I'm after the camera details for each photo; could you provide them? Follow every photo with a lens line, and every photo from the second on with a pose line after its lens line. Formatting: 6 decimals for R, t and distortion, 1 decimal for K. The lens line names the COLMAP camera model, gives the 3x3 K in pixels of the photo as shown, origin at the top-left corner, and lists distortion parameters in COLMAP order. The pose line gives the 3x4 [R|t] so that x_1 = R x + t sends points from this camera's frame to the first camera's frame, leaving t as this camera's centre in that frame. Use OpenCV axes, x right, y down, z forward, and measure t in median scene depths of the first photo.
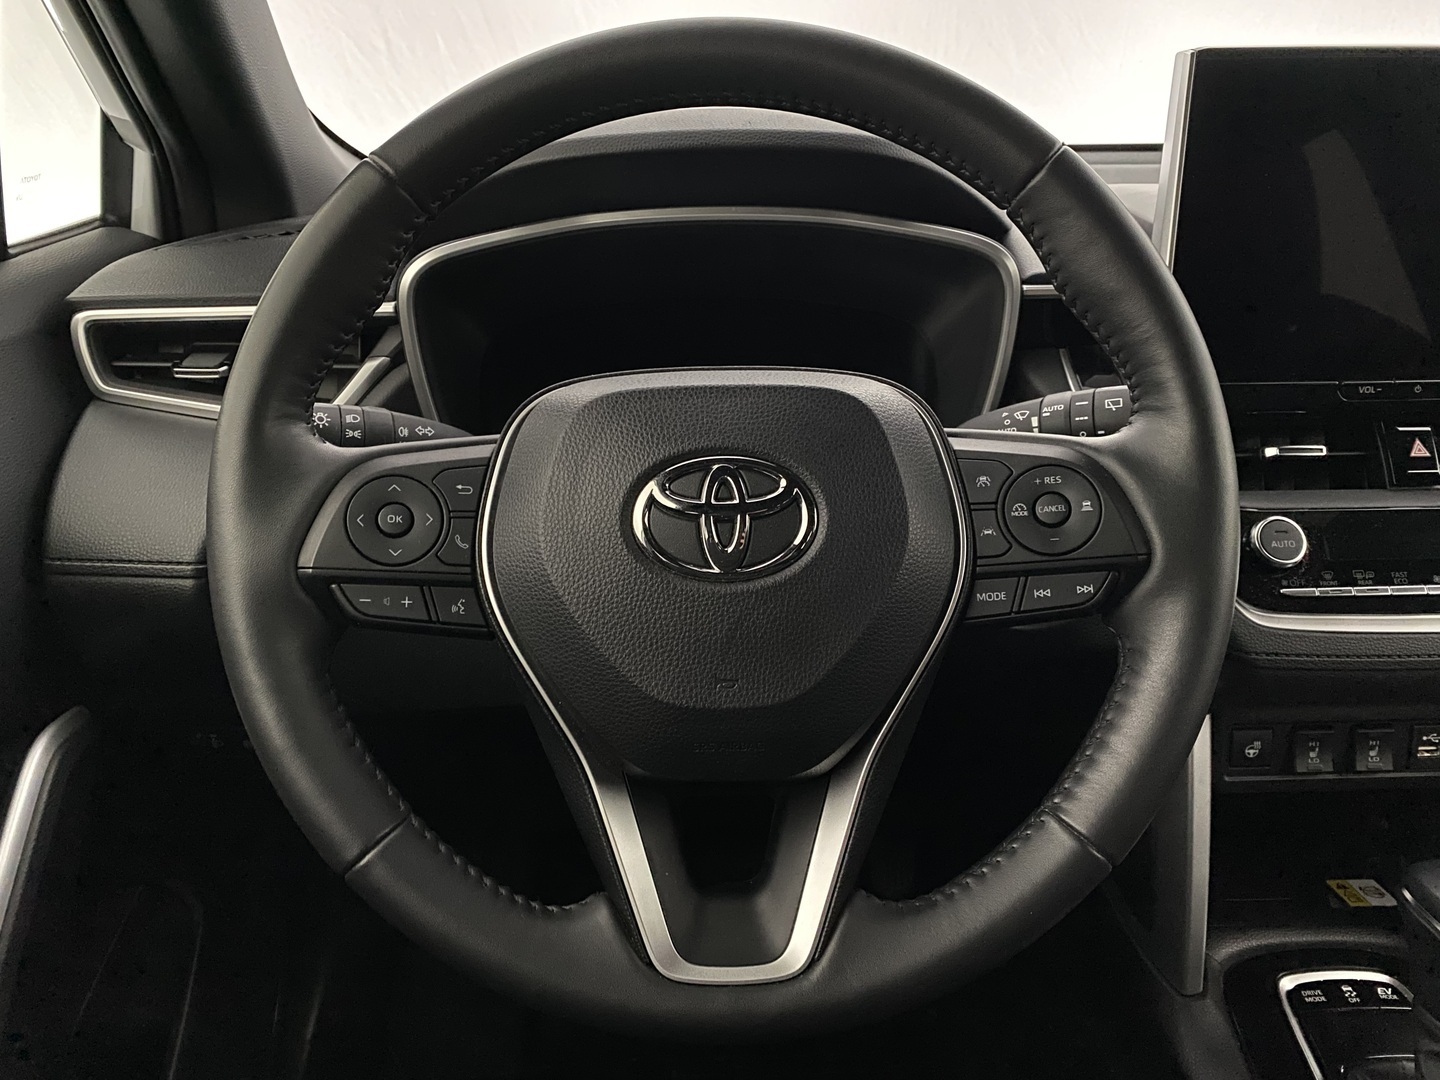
lens RADIAL K [[1078.8, 0, 720.7], [0, 1078.8, 539.4], [0, 0, 1]] dist [0.011912, -0.010735]
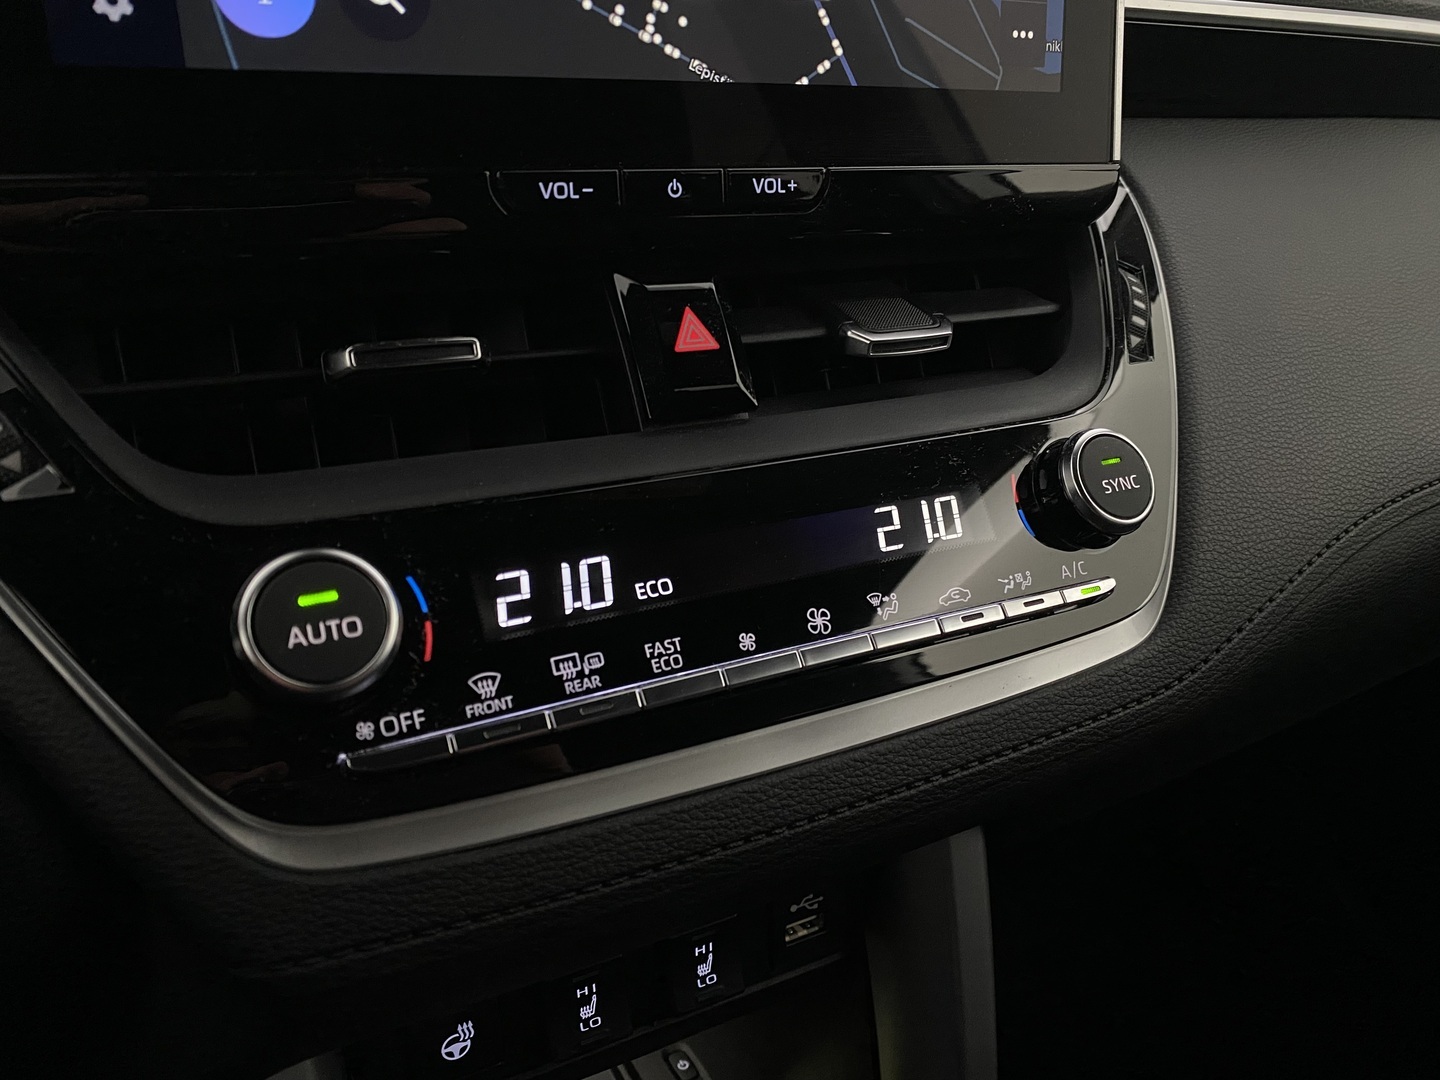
lens RADIAL K [[1078.8, 0, 732.3], [0, 1078.8, 540.5], [0, 0, 1]] dist [0.011912, -0.010735]
pose [[0.894592, -0.135518, 0.425840, 0.434823], [0.107926, 0.990221, 0.088399, -0.035381], [-0.433655, -0.033122, 0.900470, 0.565167]]
